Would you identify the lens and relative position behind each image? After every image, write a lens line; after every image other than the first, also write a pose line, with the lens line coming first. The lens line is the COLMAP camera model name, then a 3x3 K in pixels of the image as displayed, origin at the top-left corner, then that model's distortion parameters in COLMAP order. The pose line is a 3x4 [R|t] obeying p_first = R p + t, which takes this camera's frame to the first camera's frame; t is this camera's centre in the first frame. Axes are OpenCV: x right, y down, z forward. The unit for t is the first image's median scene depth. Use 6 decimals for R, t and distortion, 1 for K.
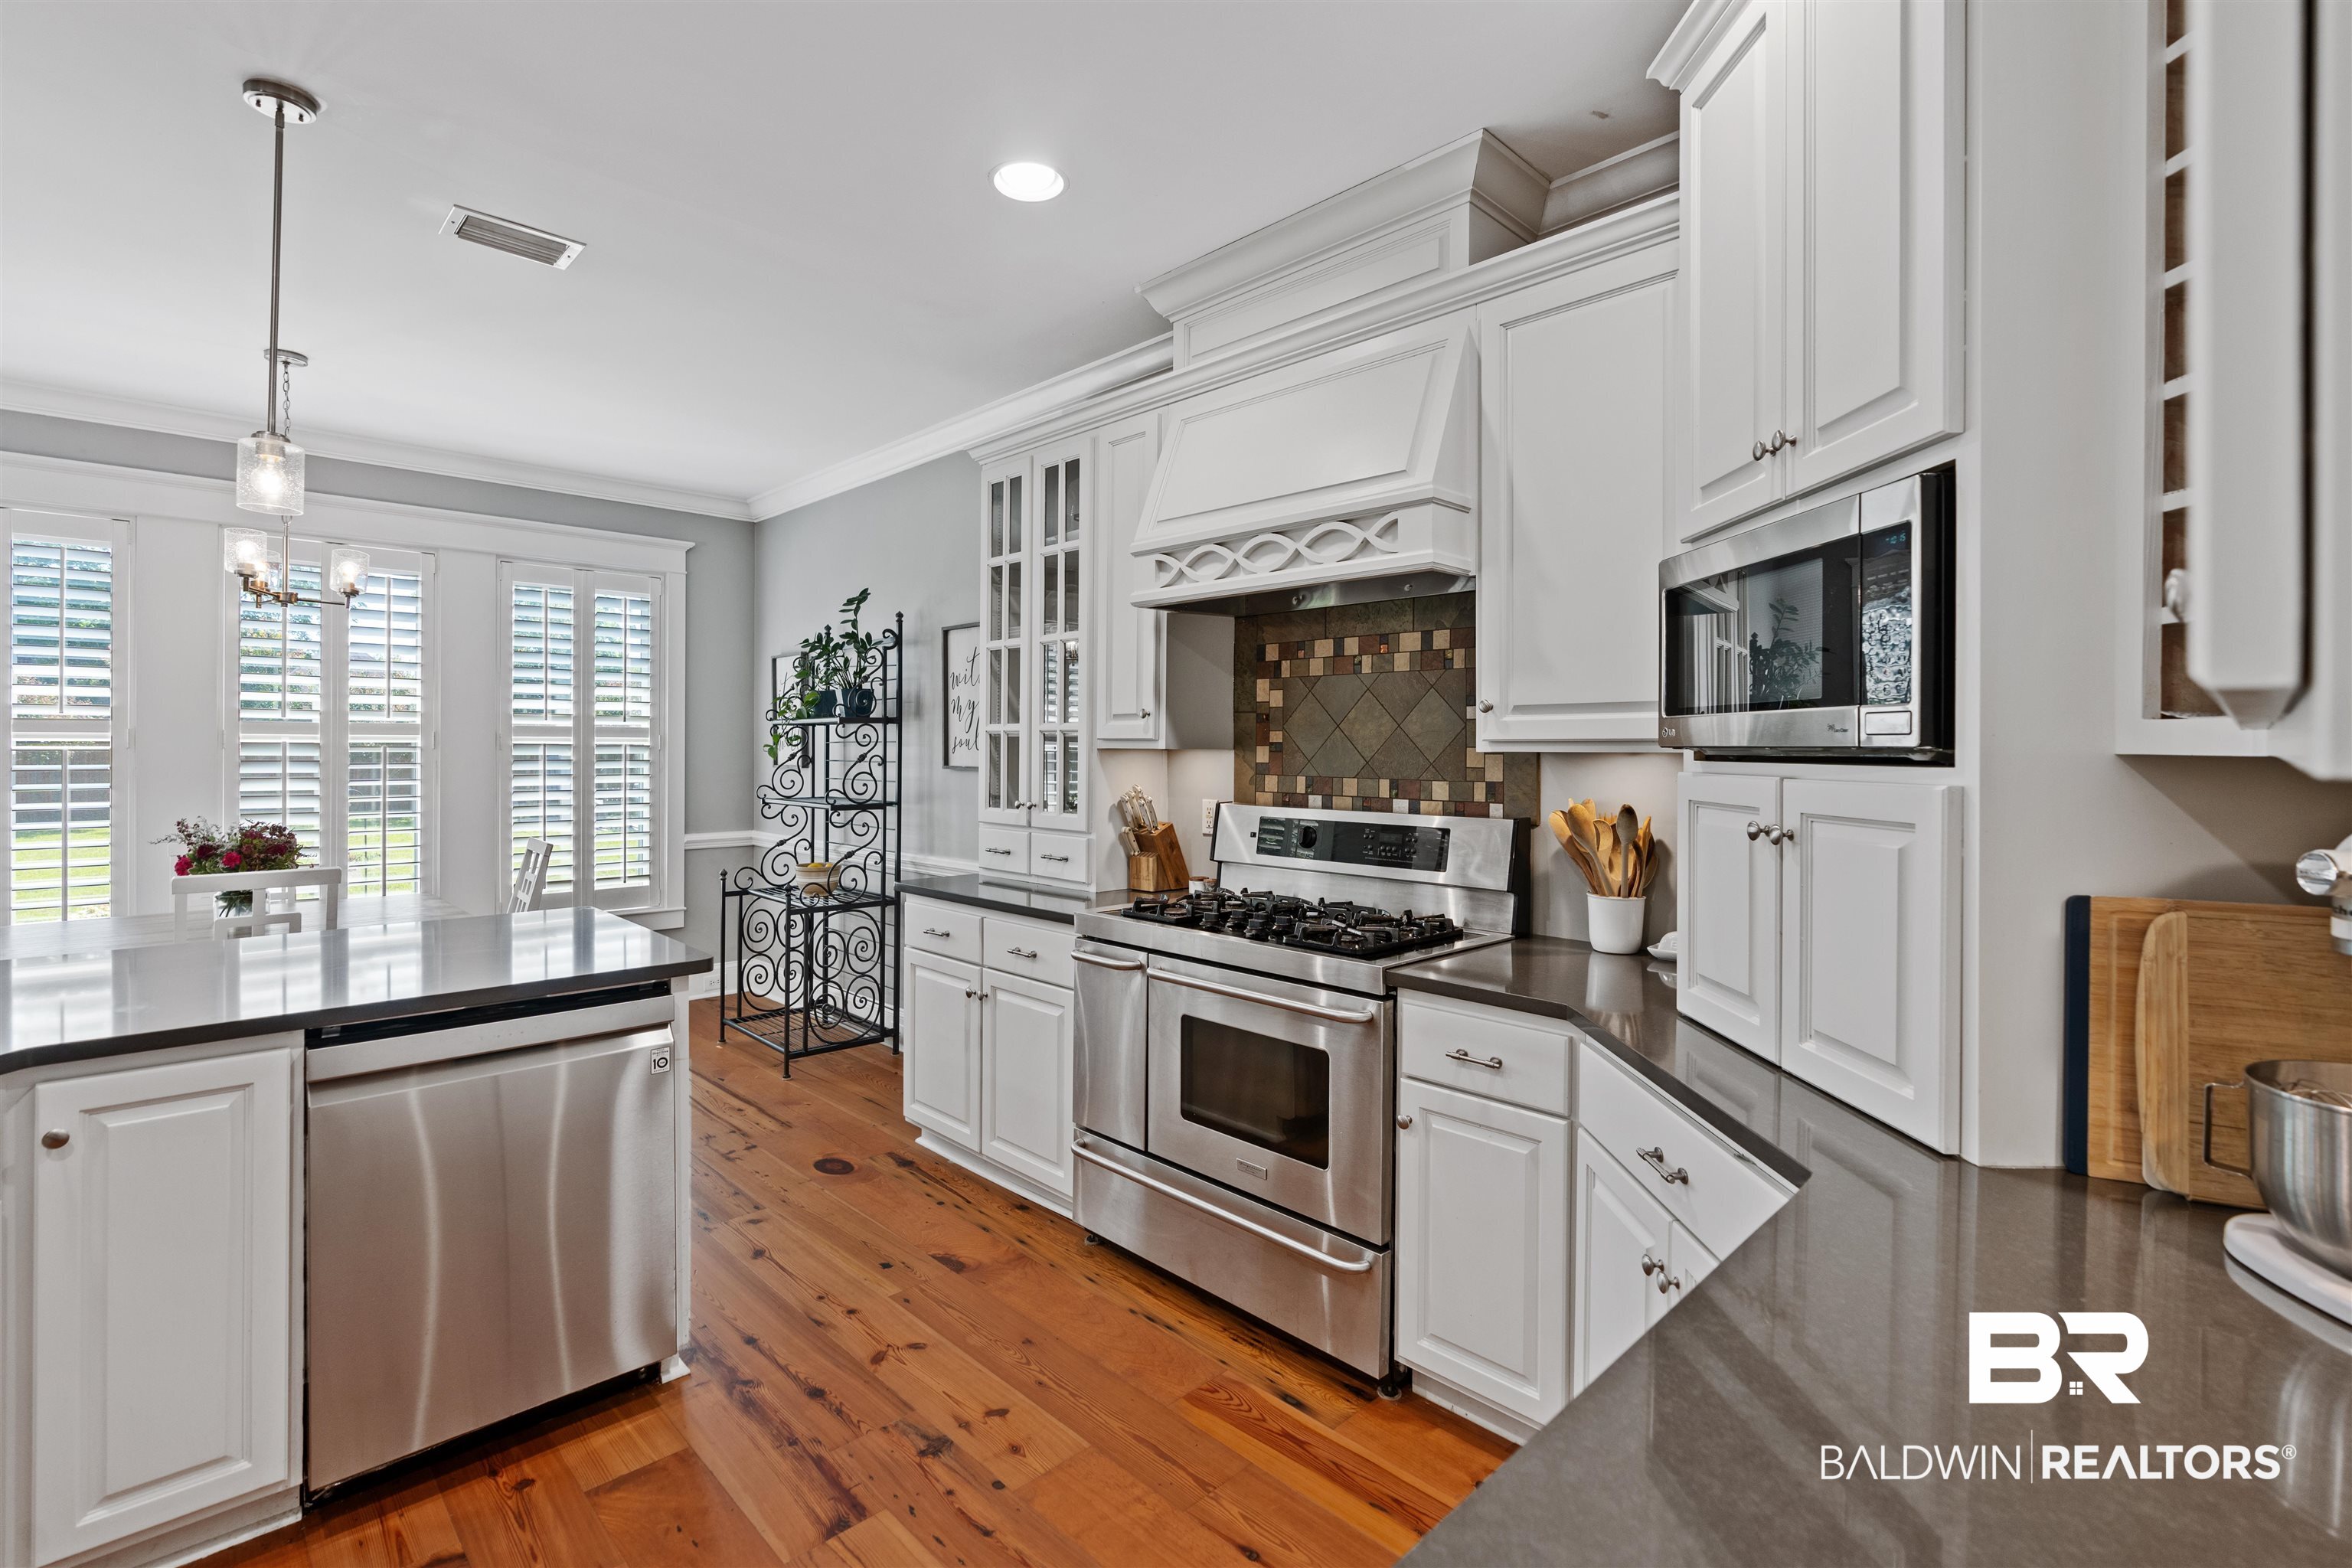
lens RADIAL K [[1074.8, 0, 1168.8], [0, 1074.8, 756.3], [0, 0, 1]] dist [-0.003189, -0.000121]
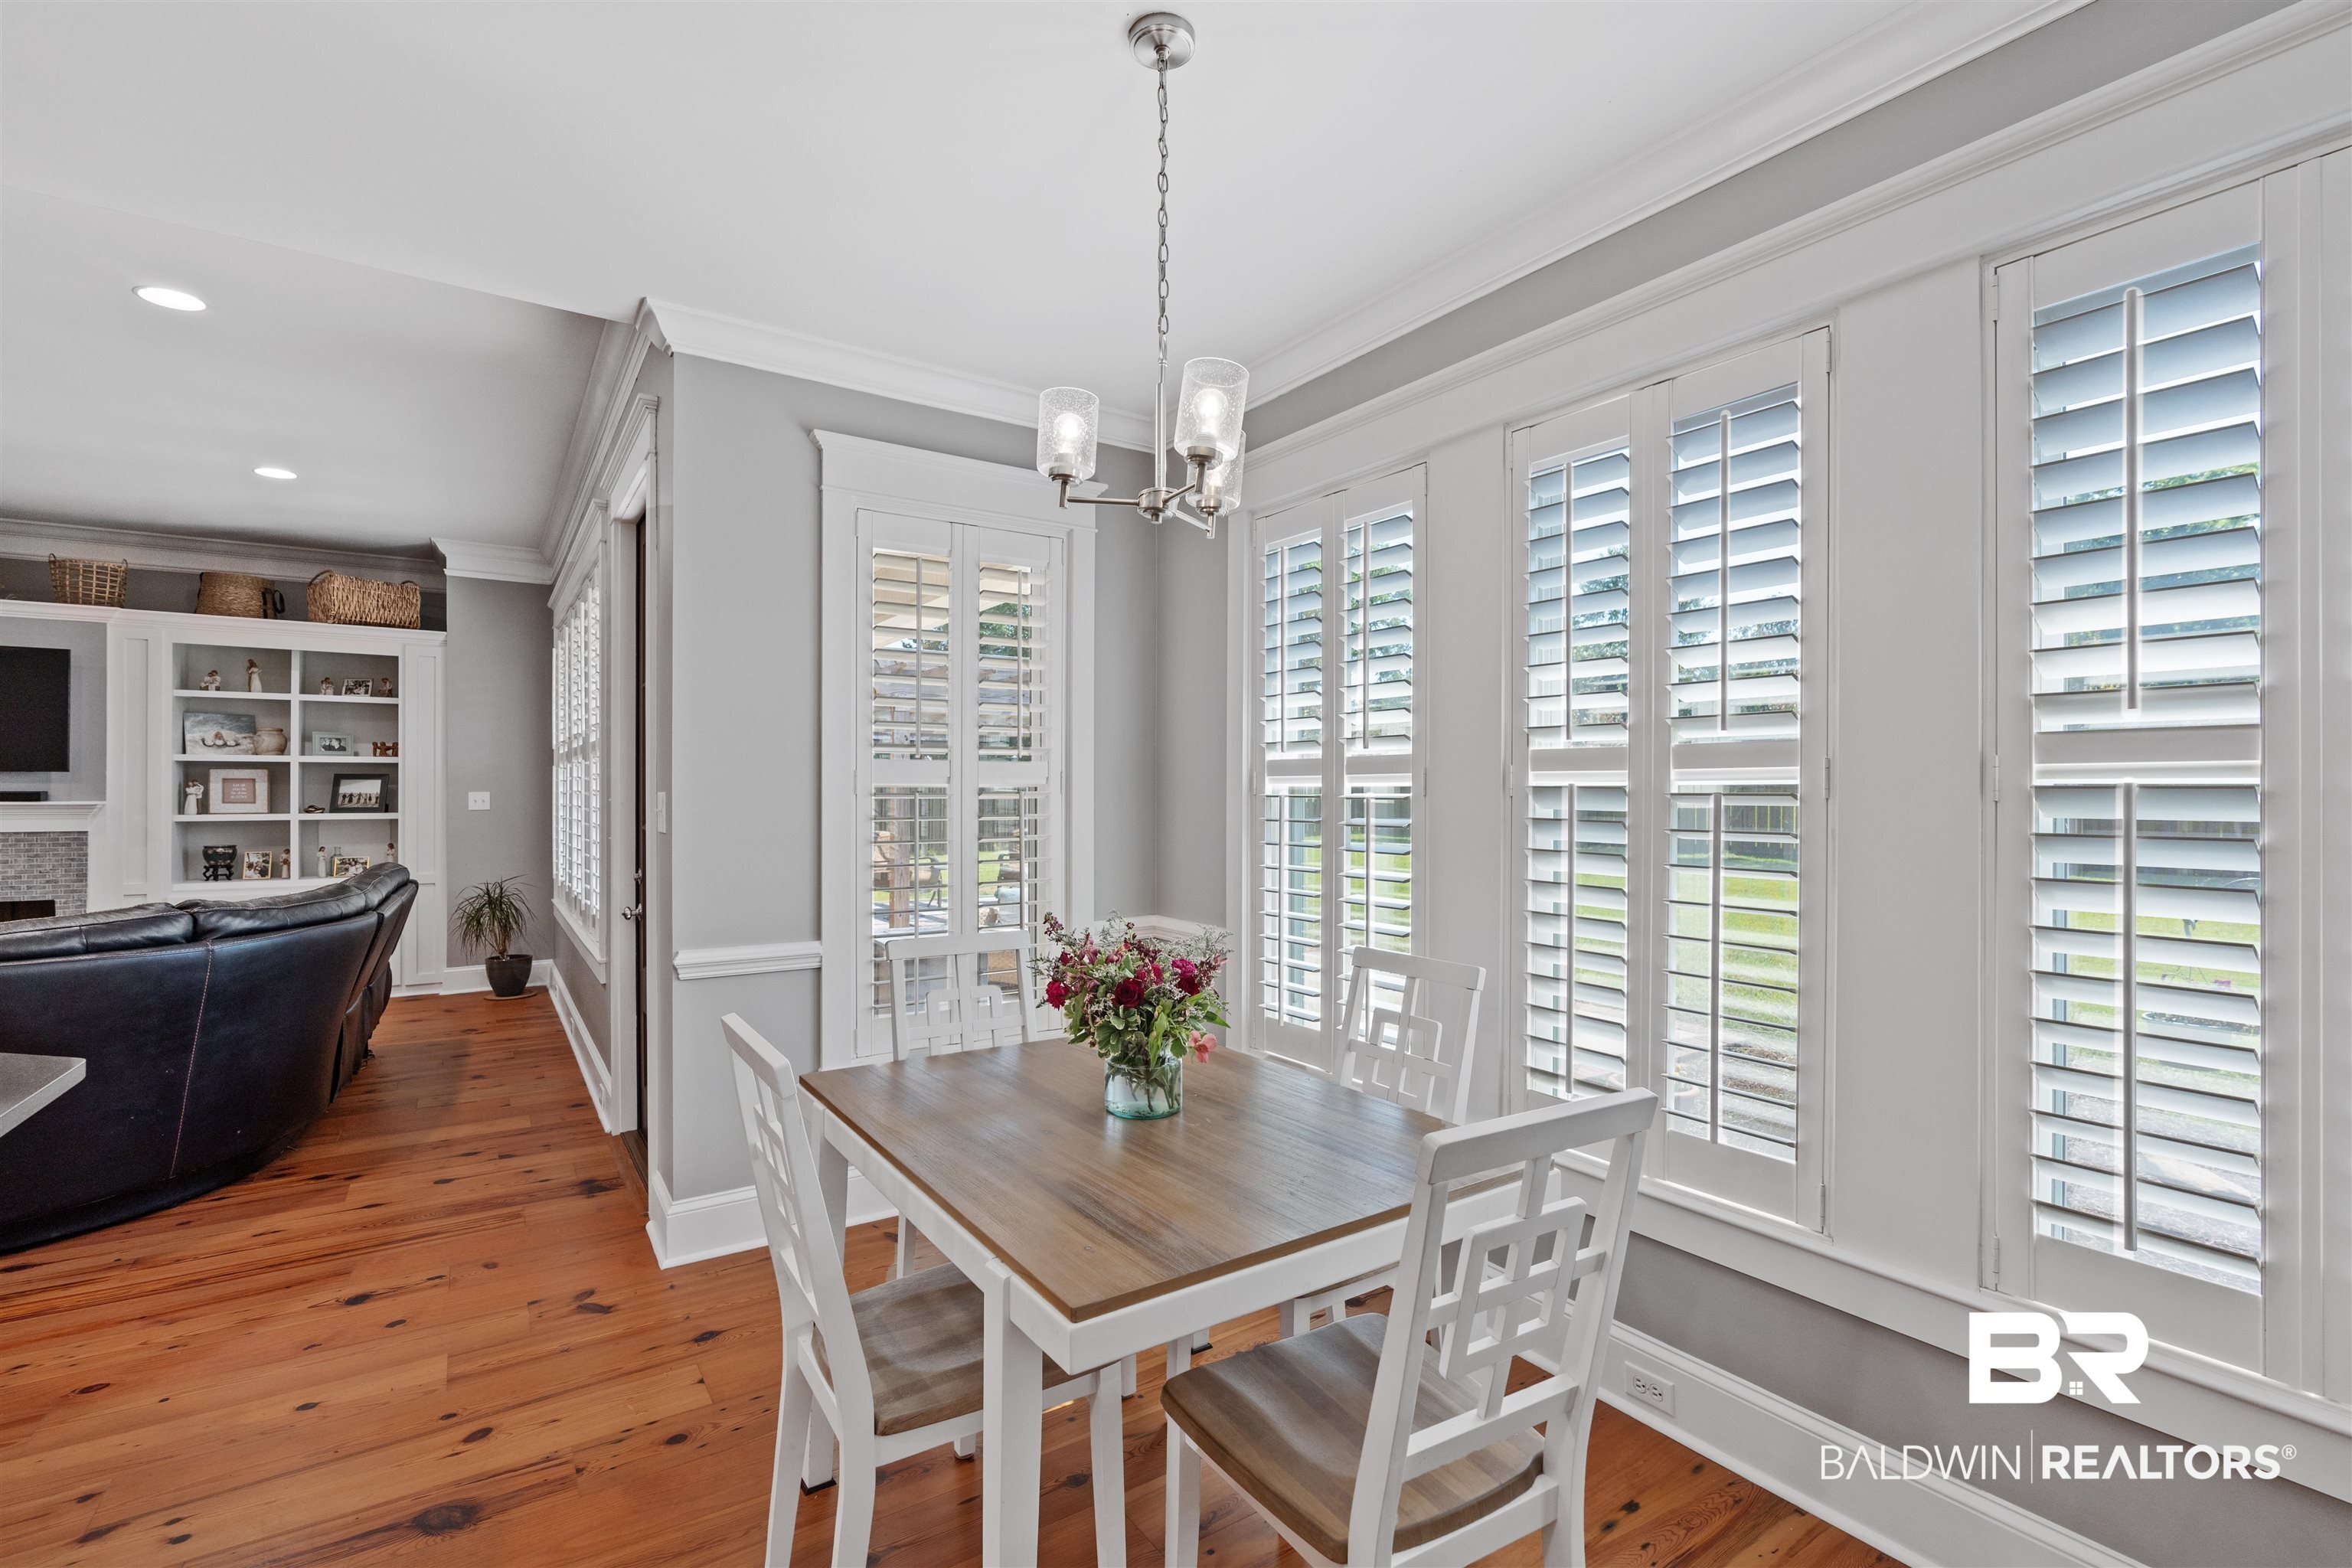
lens RADIAL K [[1020.6, 0, 1176.0], [0, 1020.6, 784.0], [0, 0, 1]] dist [-0.001264, -0.000103]
pose [[-0.164330, -0.010747, -0.986347, -0.374708], [-0.009869, 0.999909, -0.009250, -0.010049], [0.986356, 0.008215, -0.164421, 1.178788]]
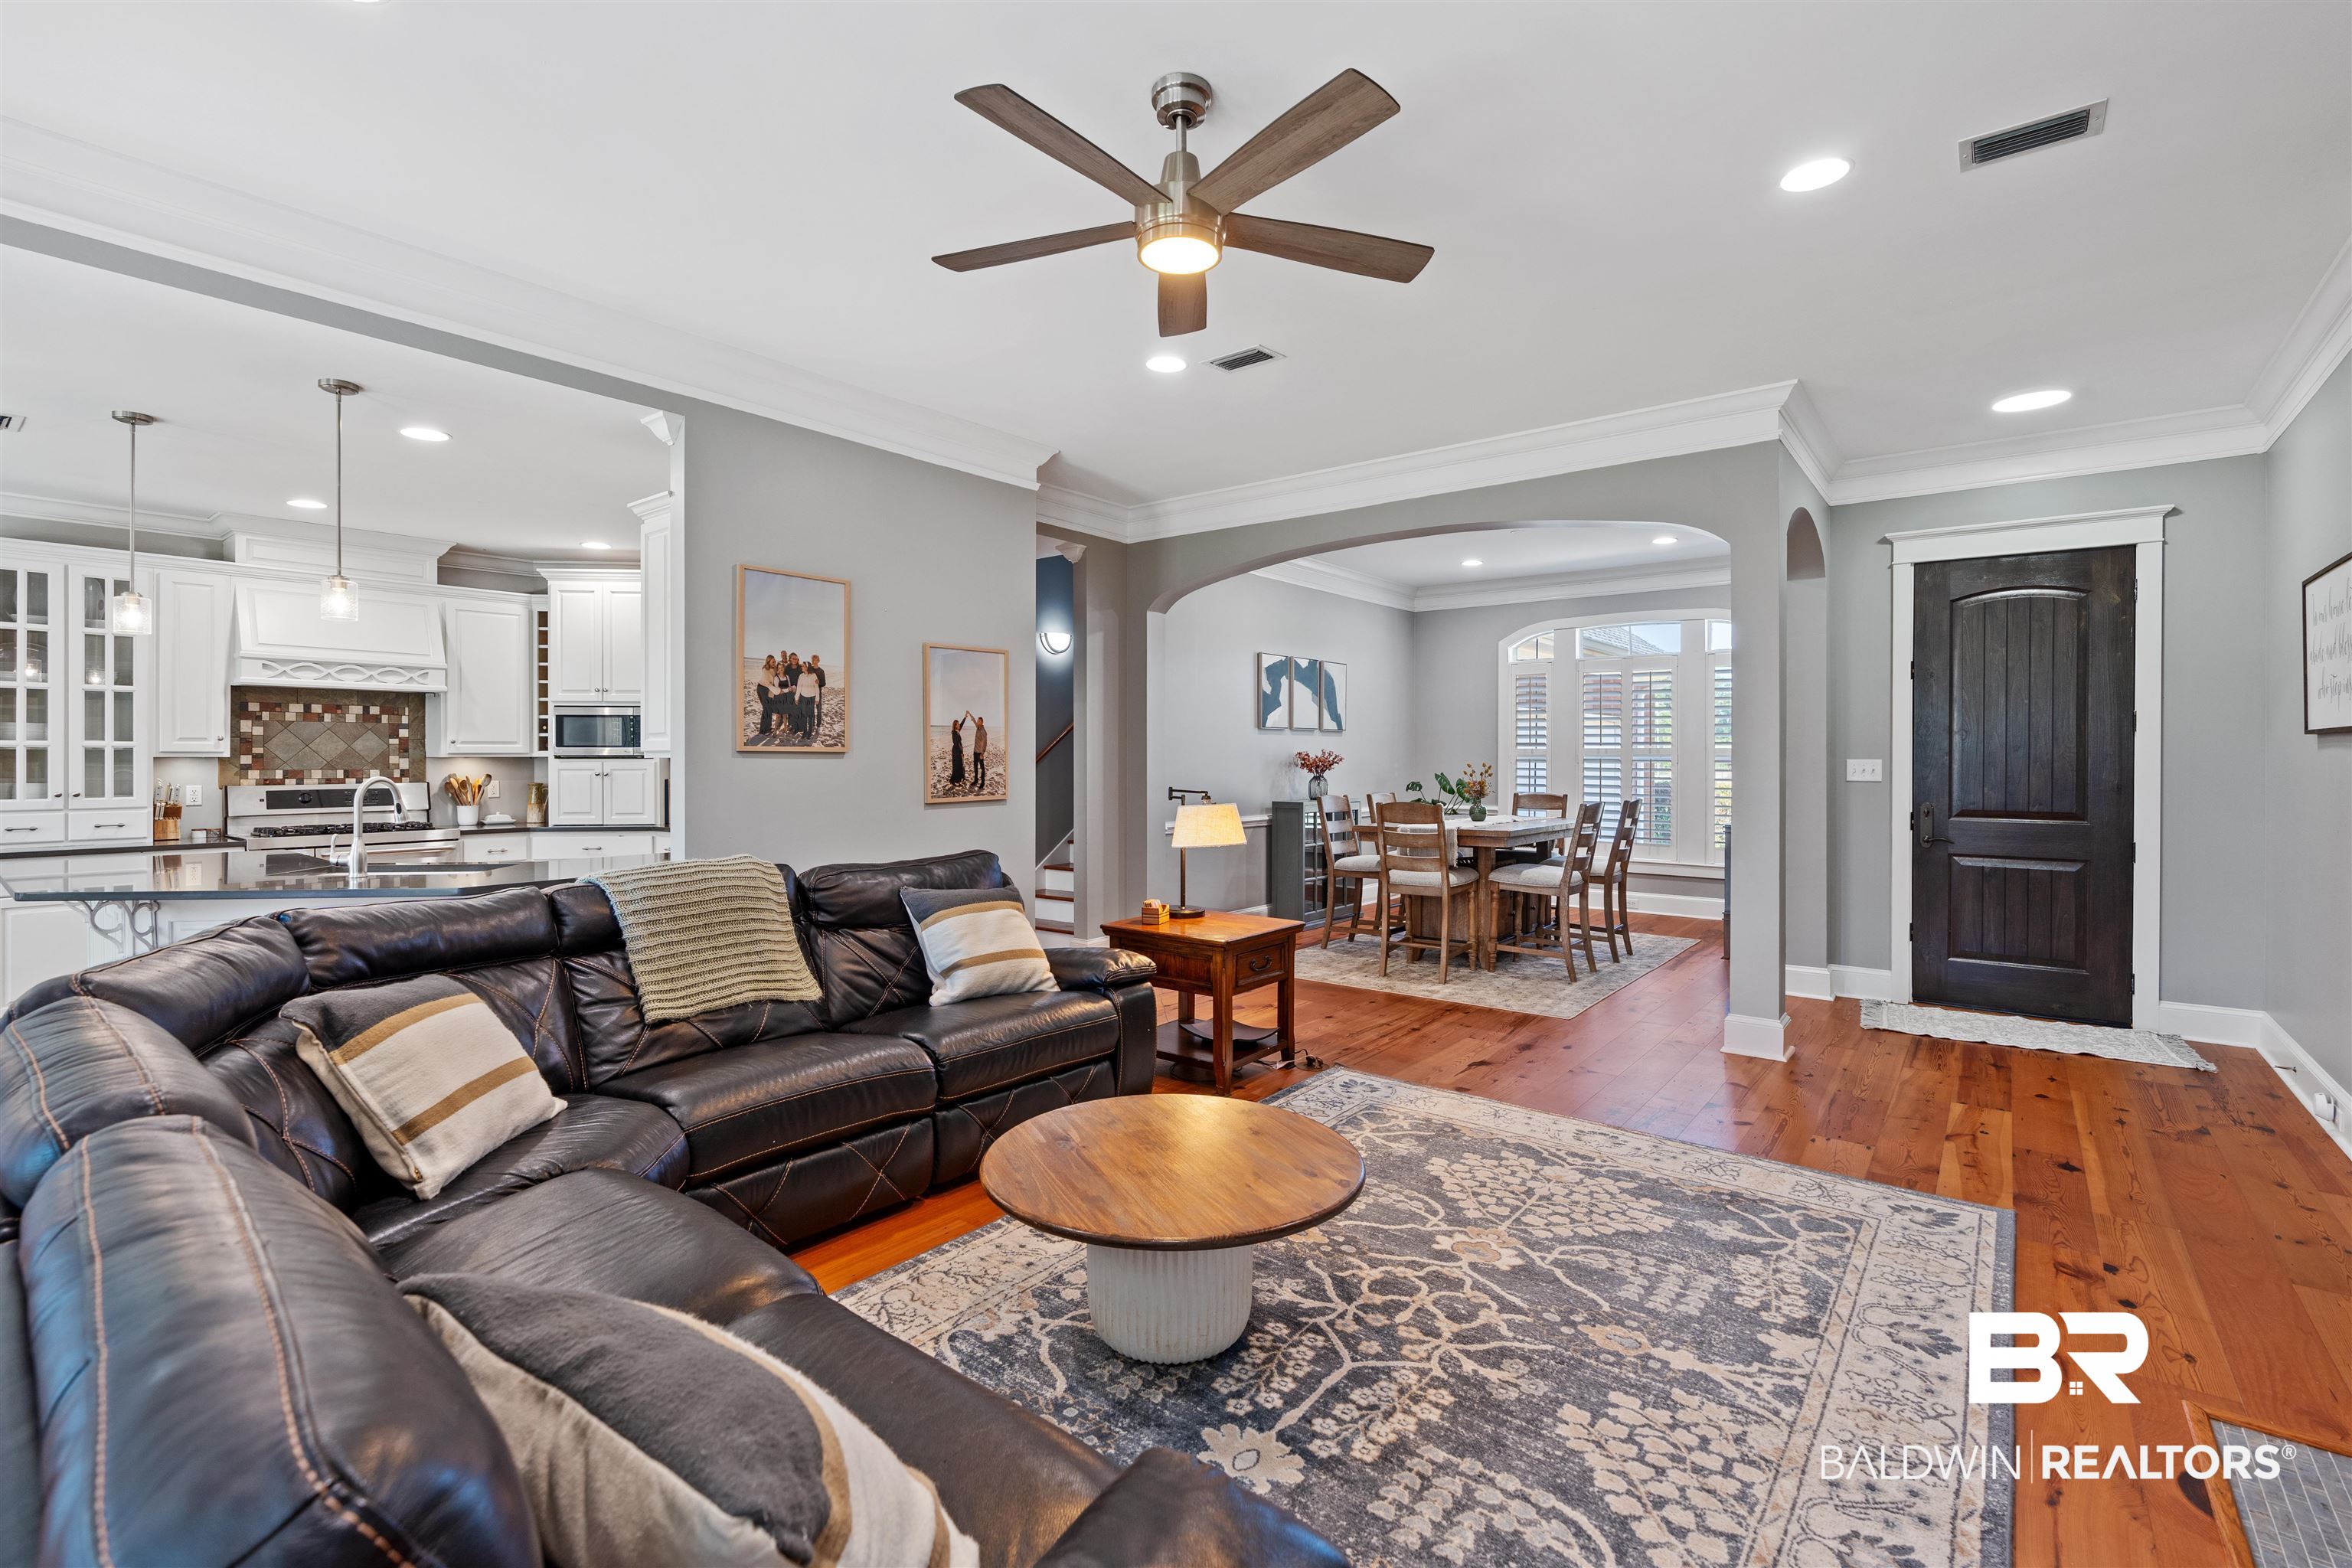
lens RADIAL K [[1059.1, 0, 1165.1], [0, 1059.1, 759.9], [0, 0, 1]] dist [-0.002280, 0.000334]
pose [[-0.128270, -0.009359, 0.991695, -1.887882], [0.007995, 0.999913, 0.010470, -0.007362], [-0.991707, 0.009271, -0.128184, -0.360479]]
